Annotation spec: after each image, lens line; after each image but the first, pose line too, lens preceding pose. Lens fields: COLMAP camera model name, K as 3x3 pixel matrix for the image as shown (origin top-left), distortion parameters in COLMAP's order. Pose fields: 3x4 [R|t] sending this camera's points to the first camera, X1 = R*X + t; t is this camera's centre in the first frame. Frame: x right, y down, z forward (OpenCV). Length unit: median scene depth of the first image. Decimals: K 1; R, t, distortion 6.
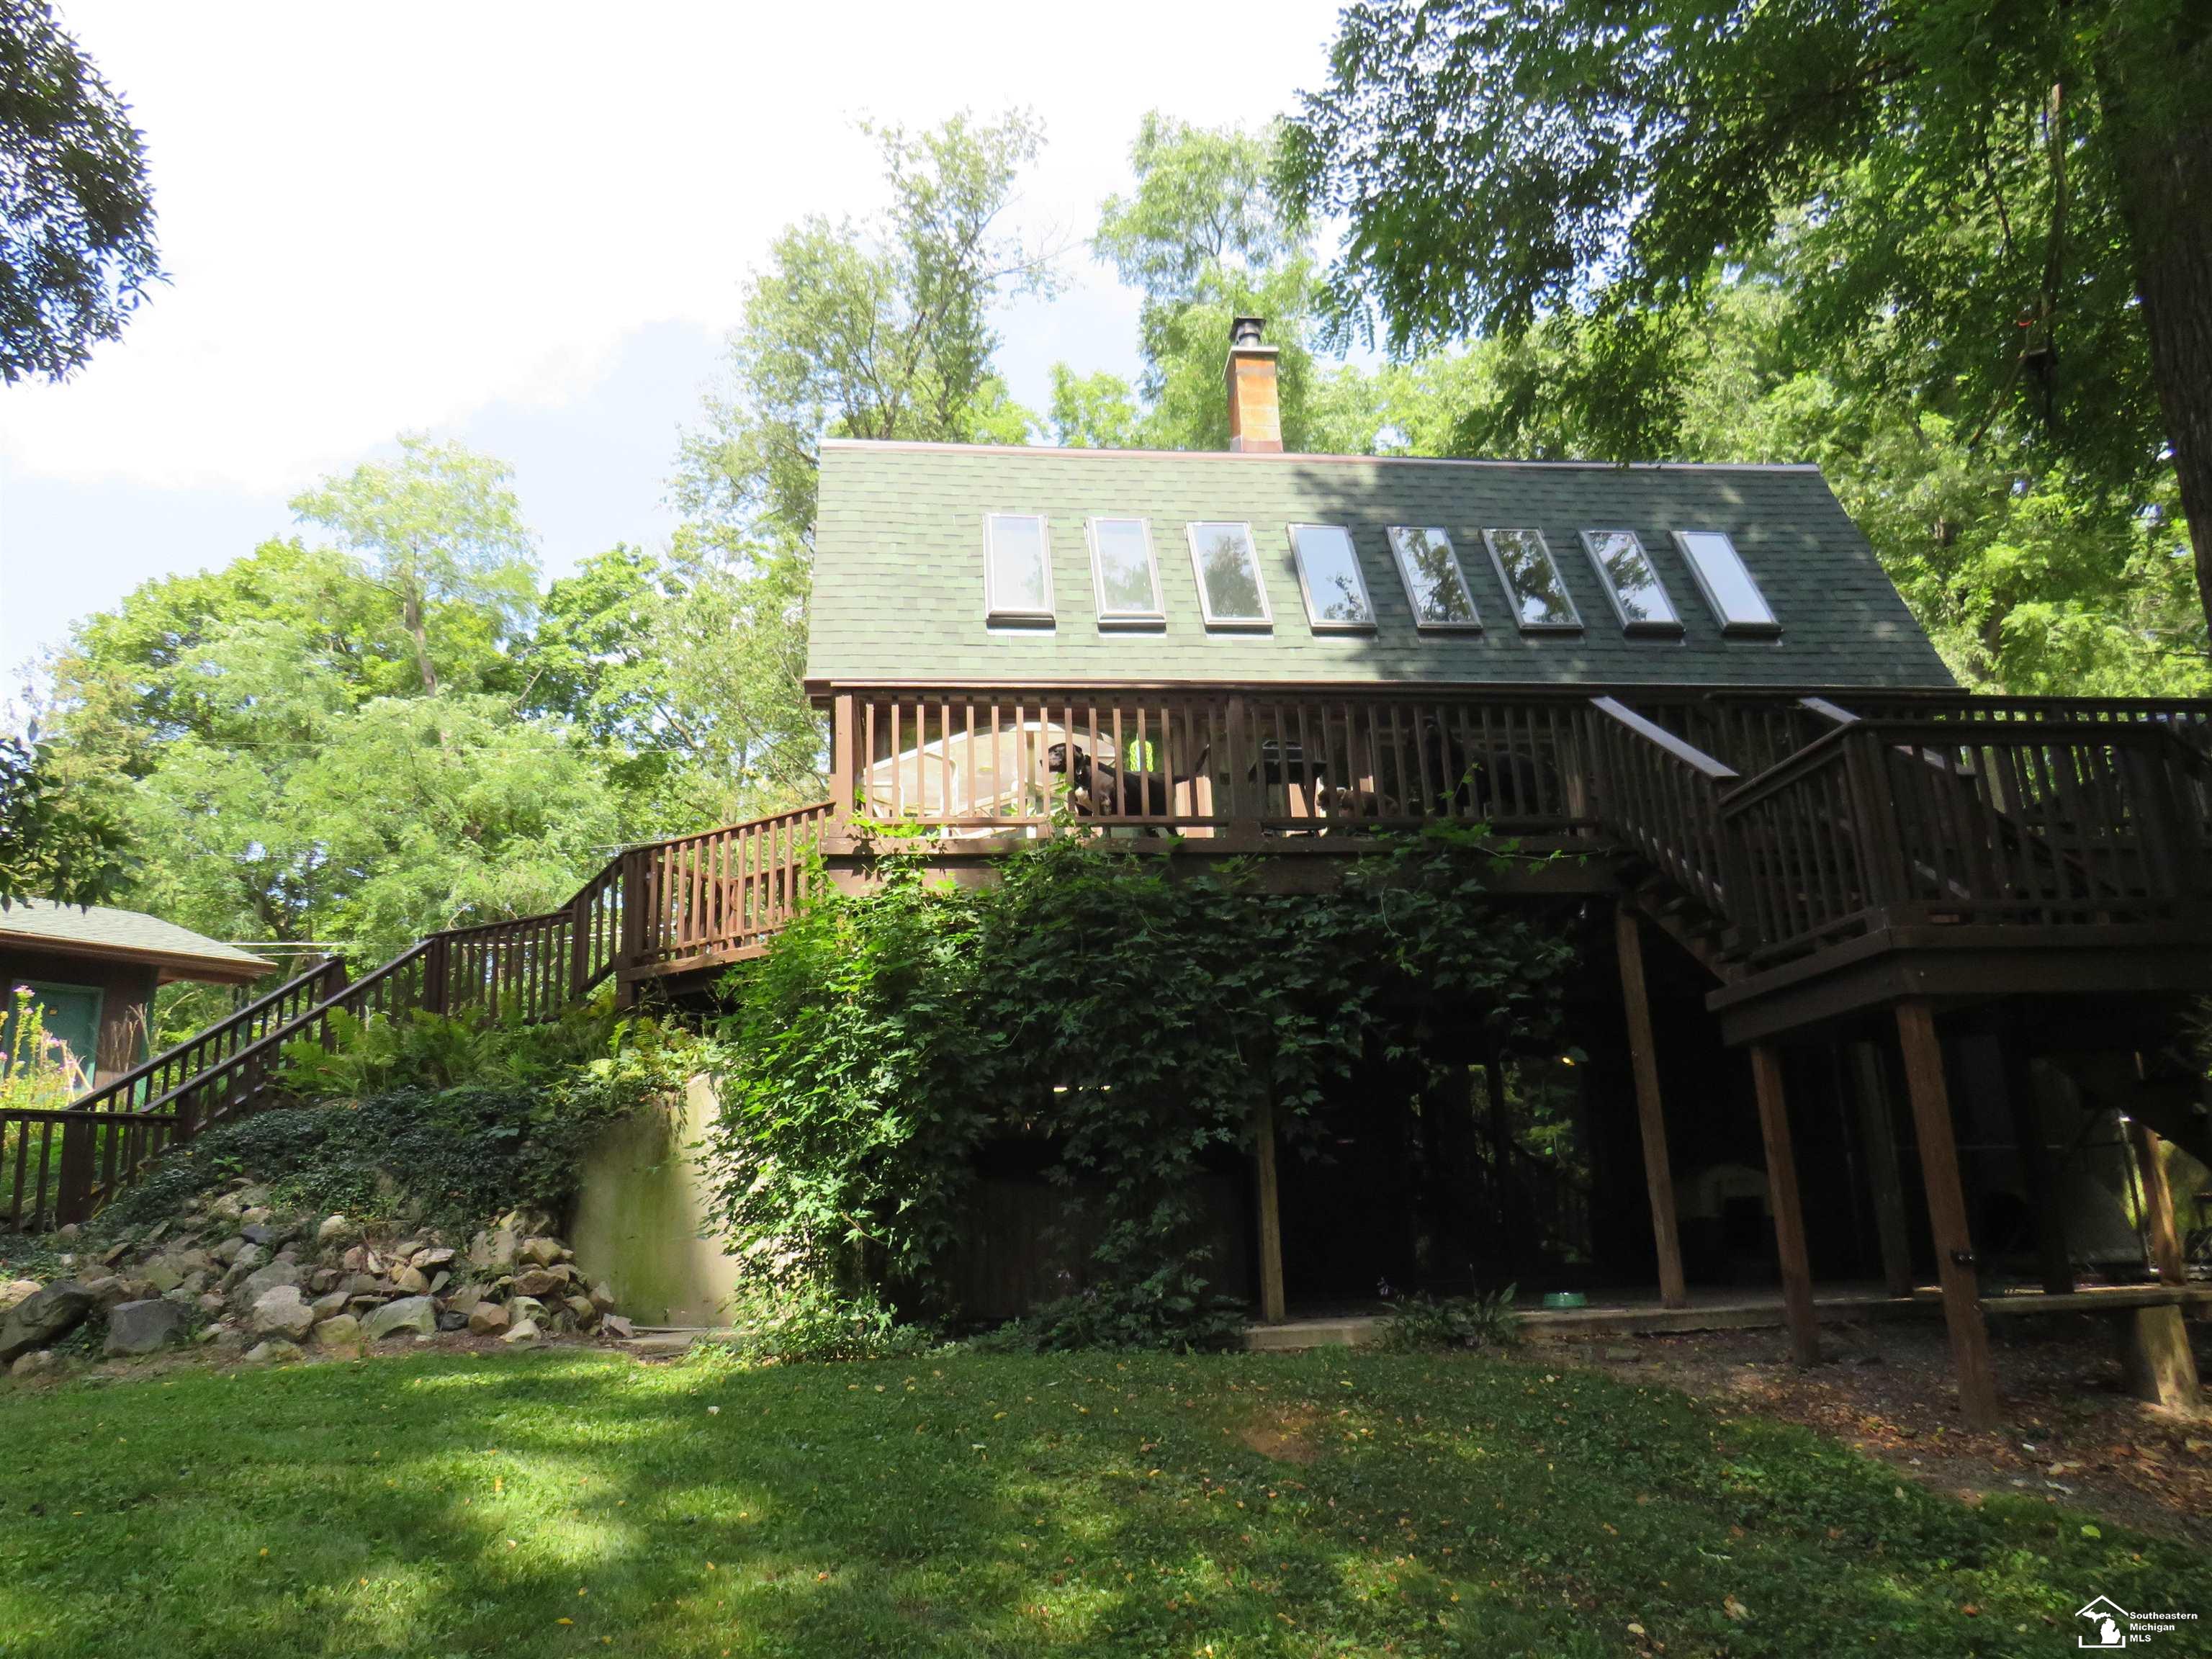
lens RADIAL K [[1572.2, 0, 1107.5], [0, 1572.2, 842.4], [0, 0, 1]] dist [-0.025771, 0.009217]
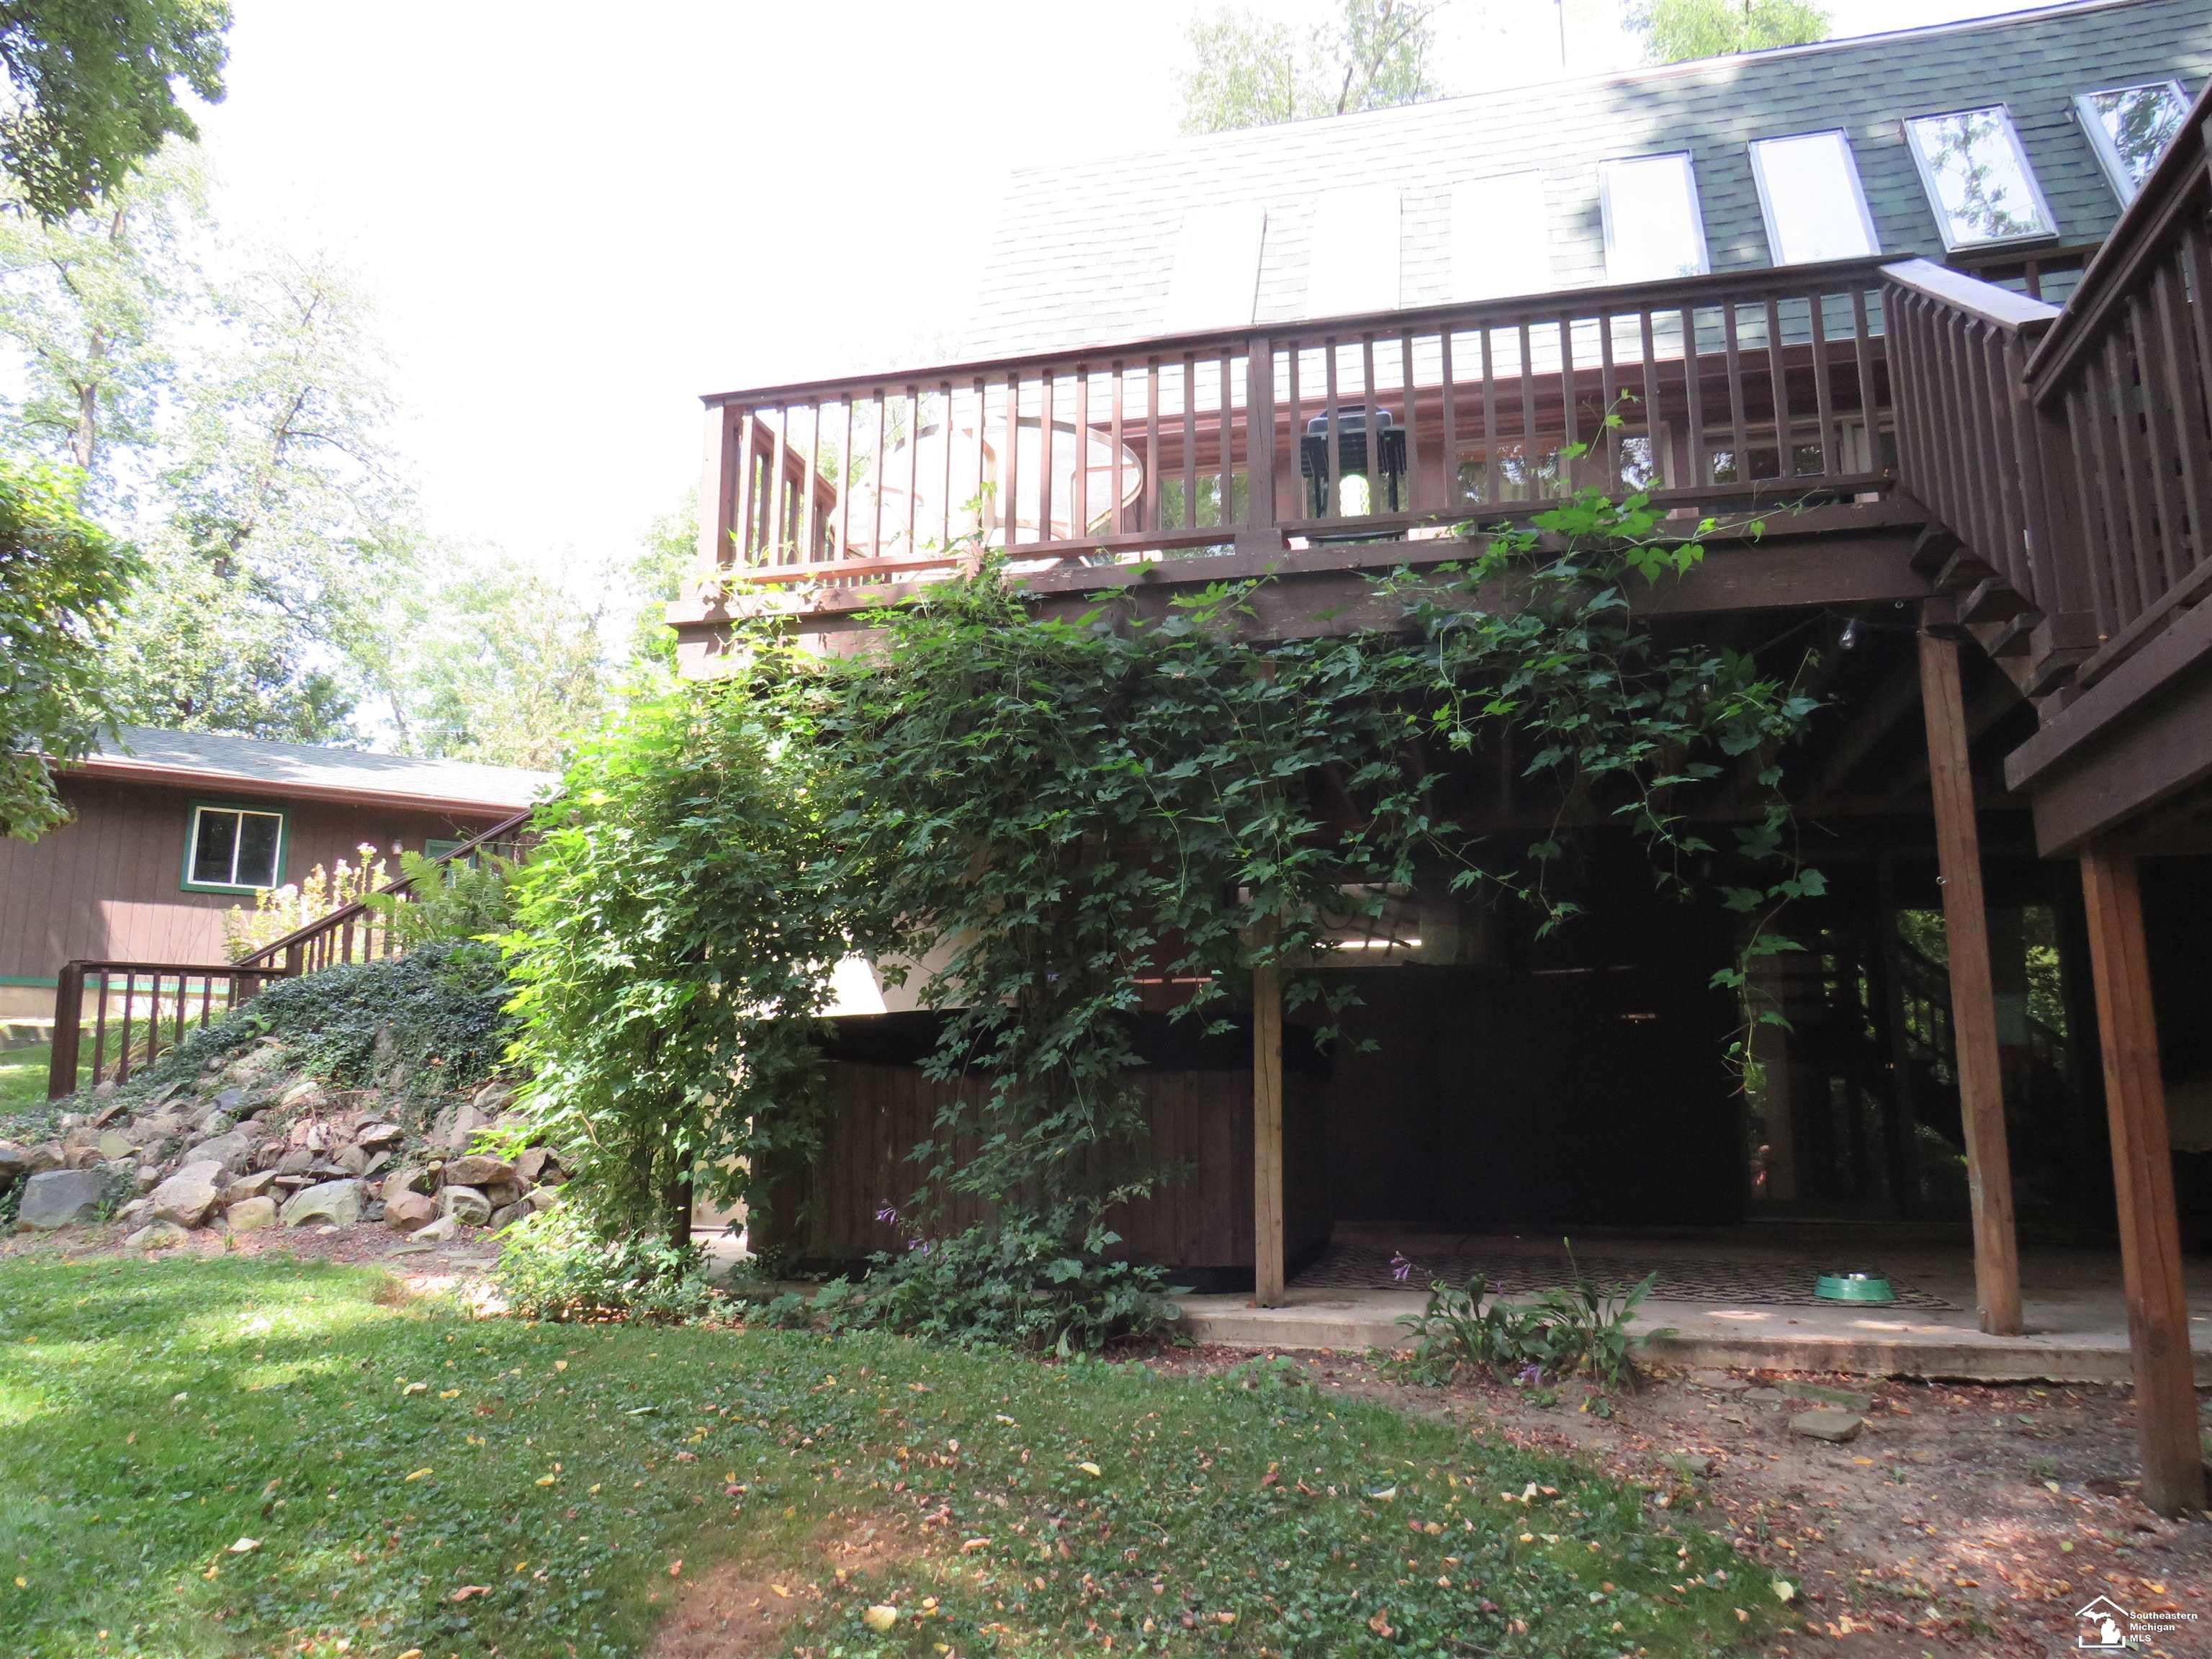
lens RADIAL K [[1572.2, 0, 1103.9], [0, 1572.2, 817.8], [0, 0, 1]] dist [-0.025771, 0.009217]
pose [[0.925541, -0.029279, -0.377513, 0.280366], [0.058146, 0.996170, 0.065295, 0.061427], [0.374155, -0.082384, 0.923699, 0.385266]]
